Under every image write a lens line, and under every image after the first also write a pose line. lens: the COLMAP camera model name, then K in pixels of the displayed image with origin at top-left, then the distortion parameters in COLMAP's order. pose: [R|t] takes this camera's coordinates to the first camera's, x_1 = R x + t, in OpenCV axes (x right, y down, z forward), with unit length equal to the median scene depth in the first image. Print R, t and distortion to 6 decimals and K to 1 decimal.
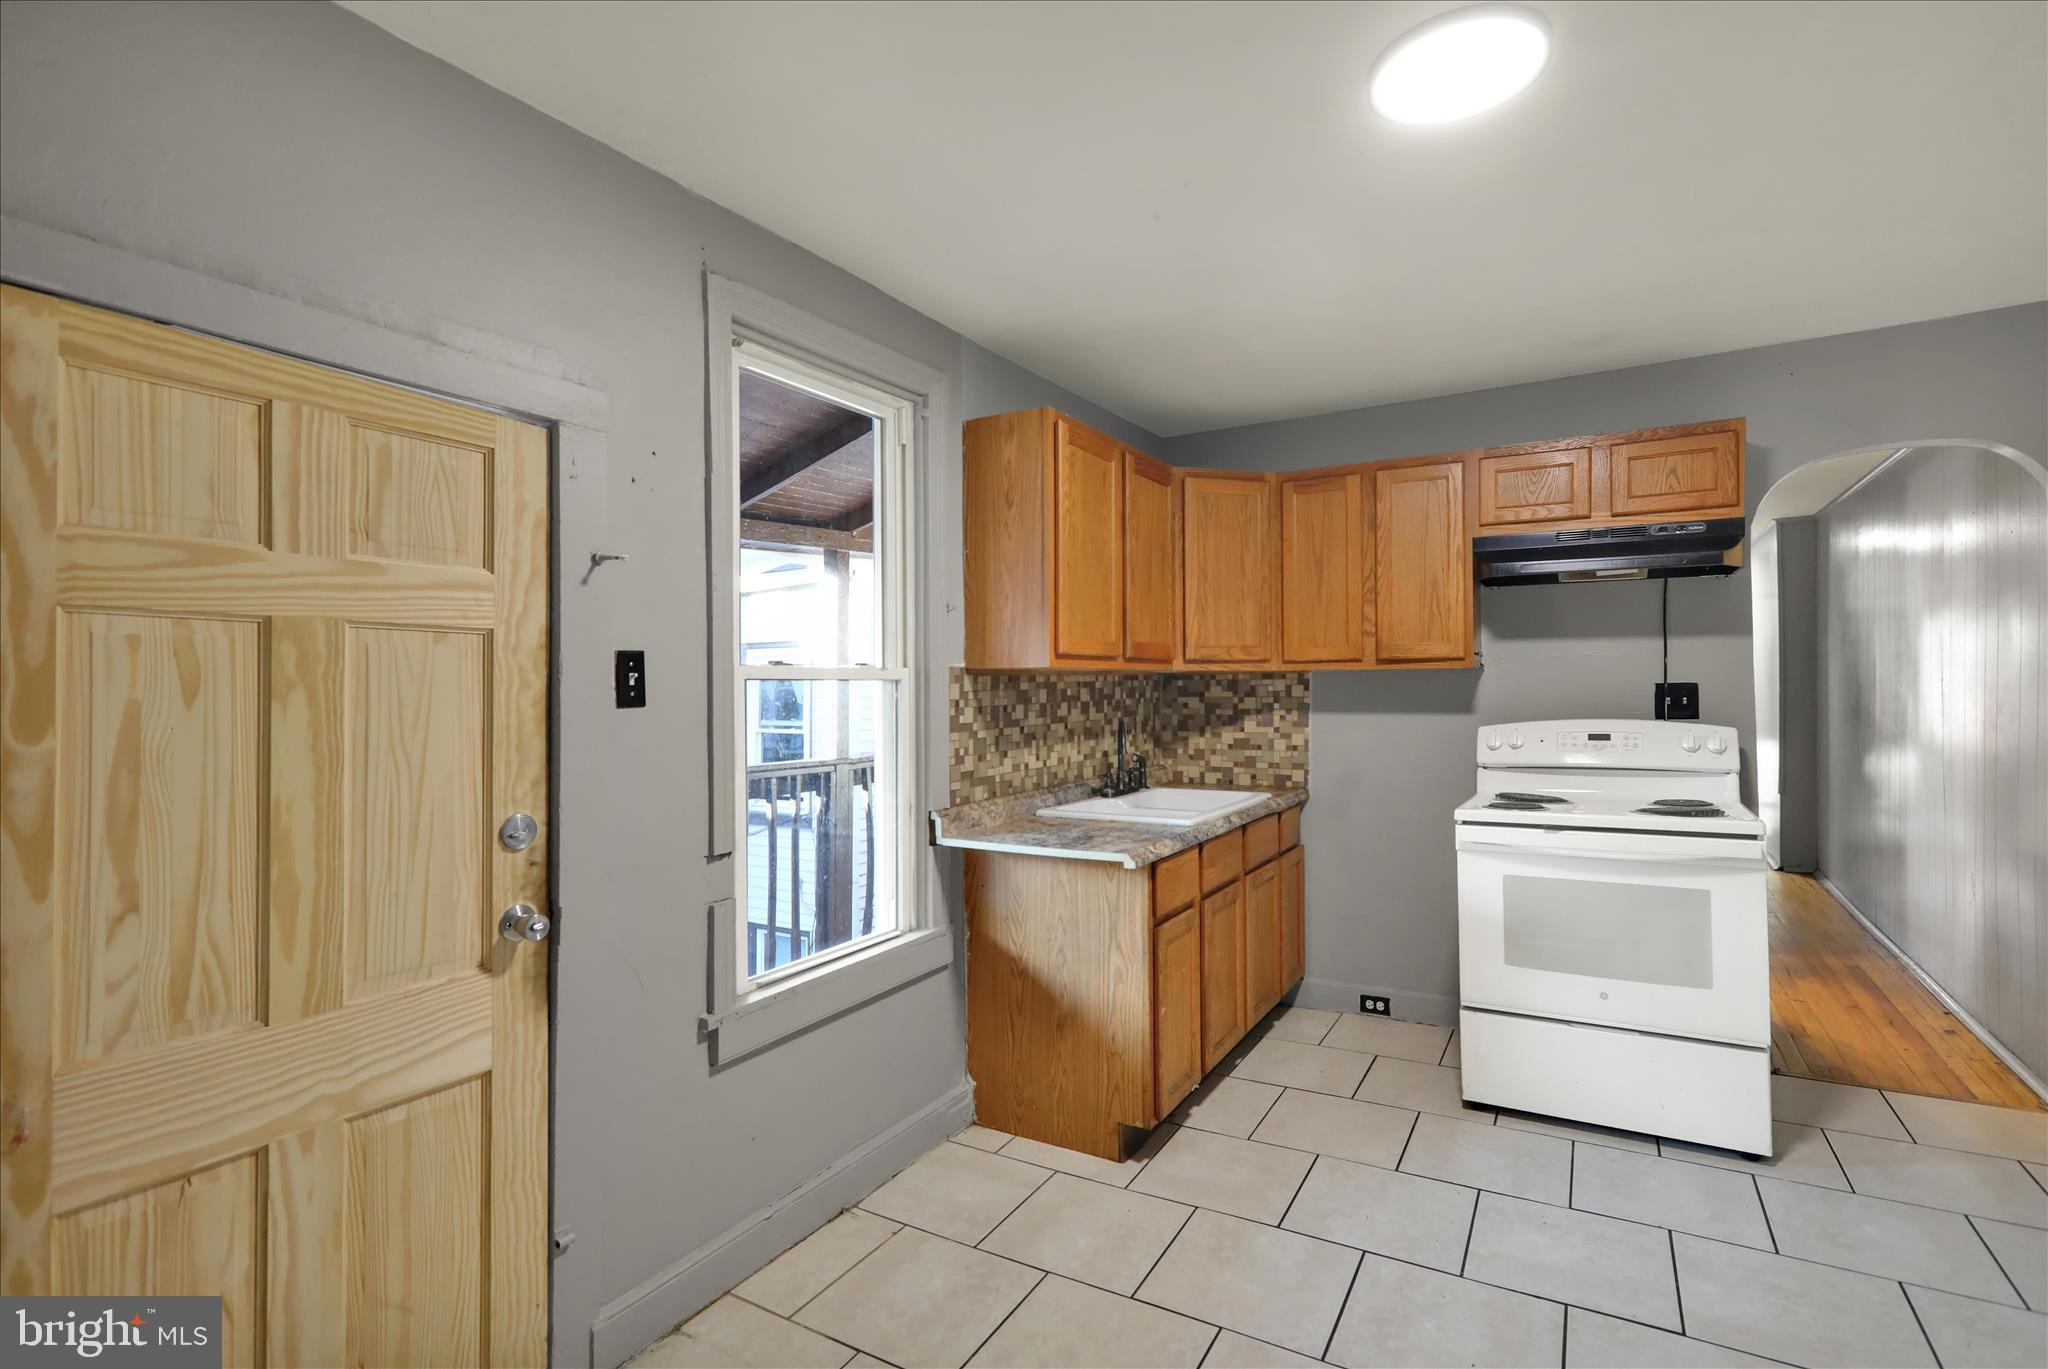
lens RADIAL K [[919.9, 0, 1021.1], [0, 919.9, 679.3], [0, 0, 1]] dist [0.008408, 0.000878]
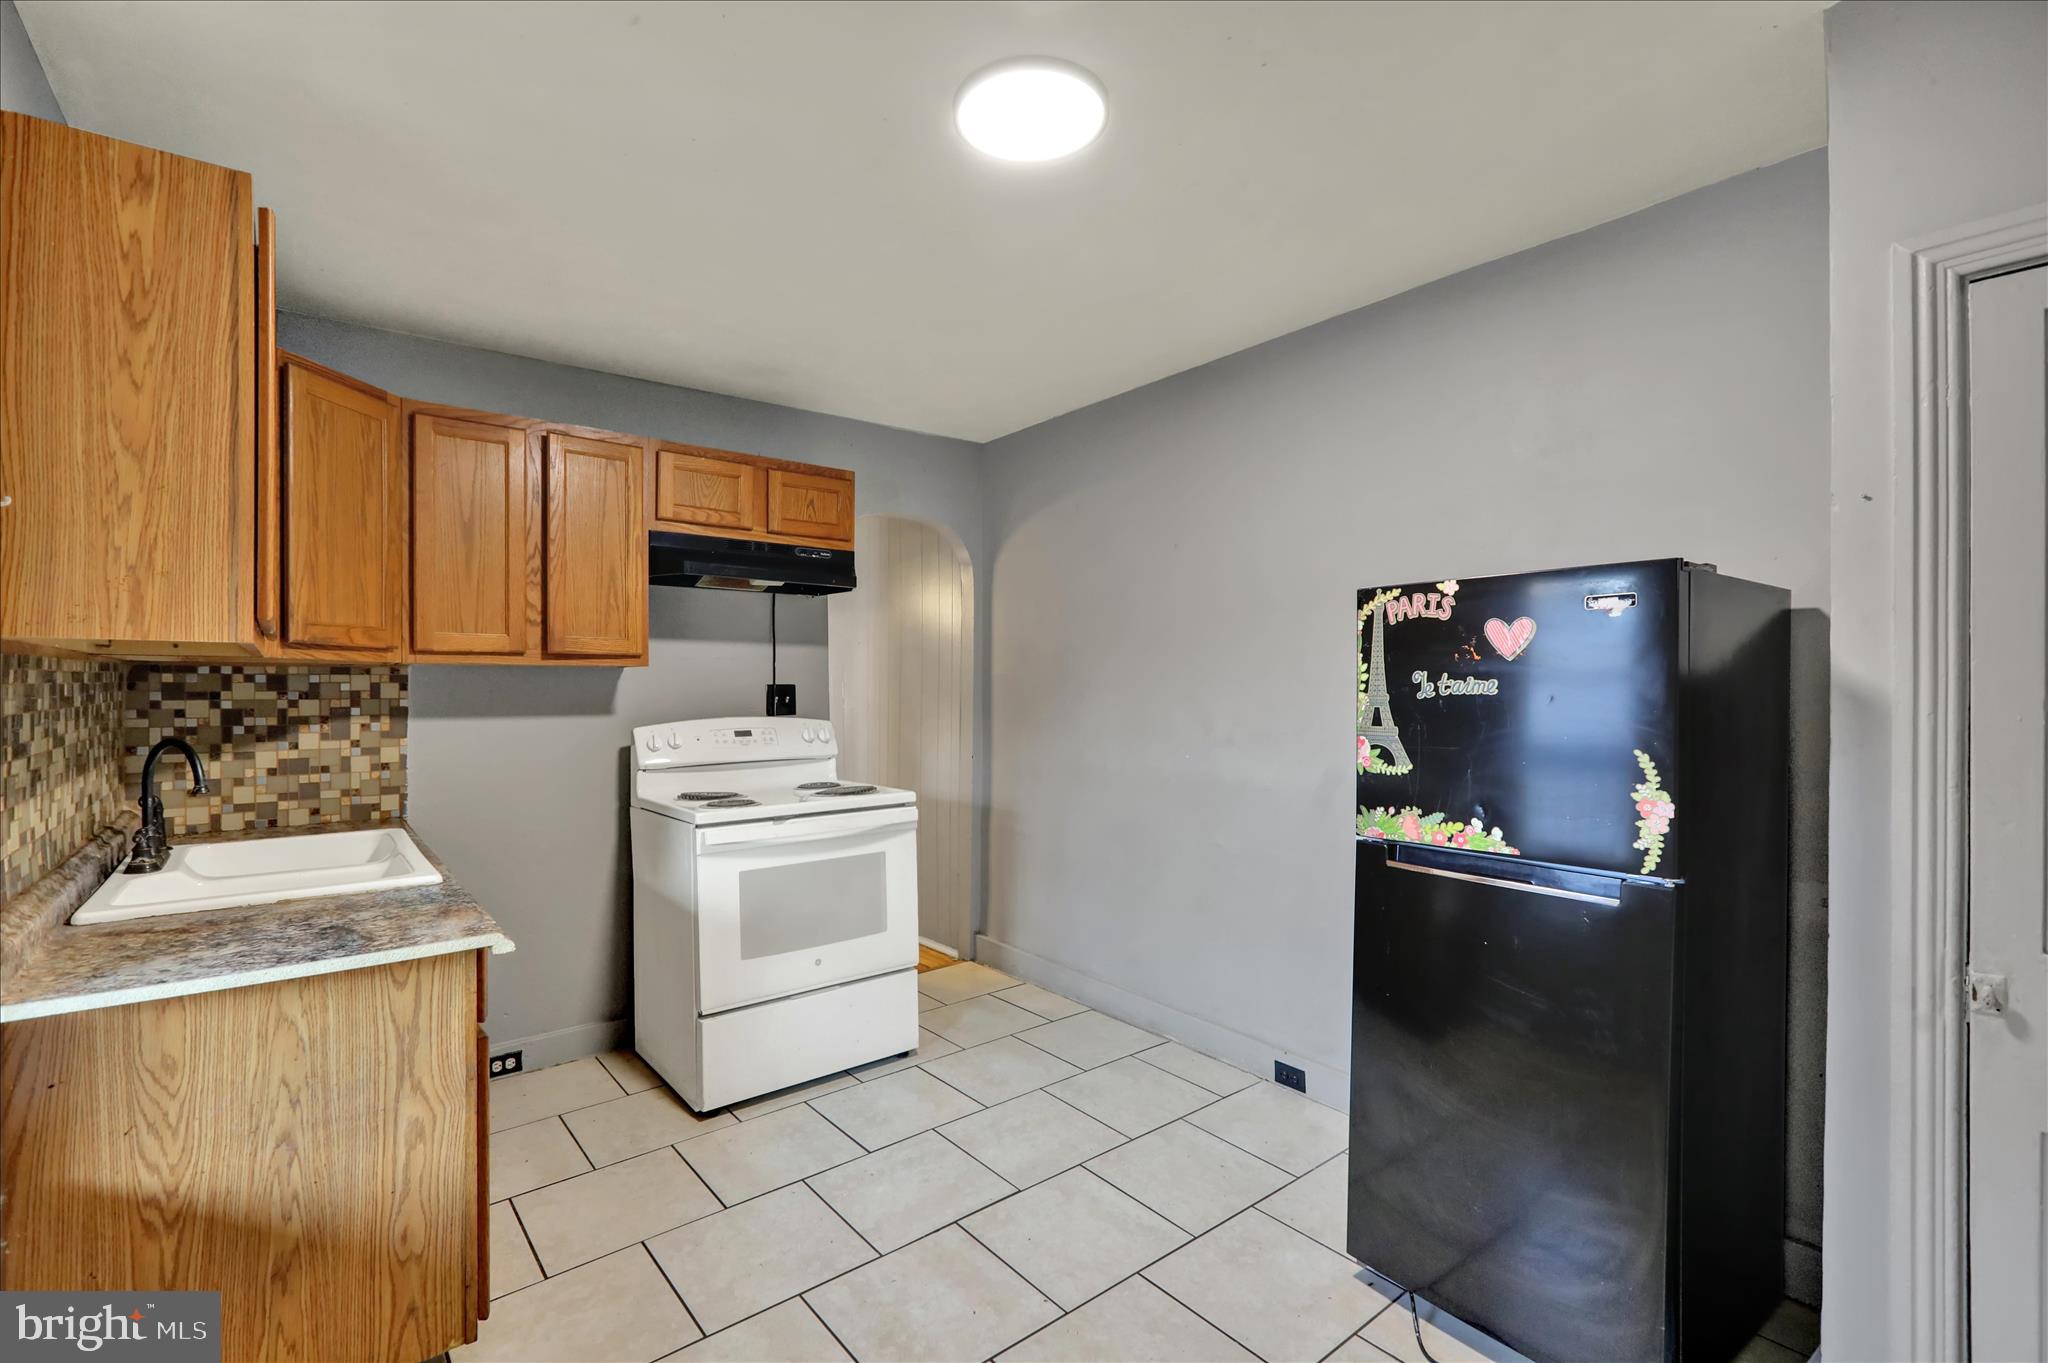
lens RADIAL K [[919.9, 0, 1023.8], [0, 919.9, 687.4], [0, 0, 1]] dist [0.008408, 0.000878]
pose [[0.378318, 0.006590, 0.925652, -0.218952], [-0.010190, 0.999944, -0.002954, 0.007303], [-0.925620, -0.008315, 0.378364, 0.245892]]
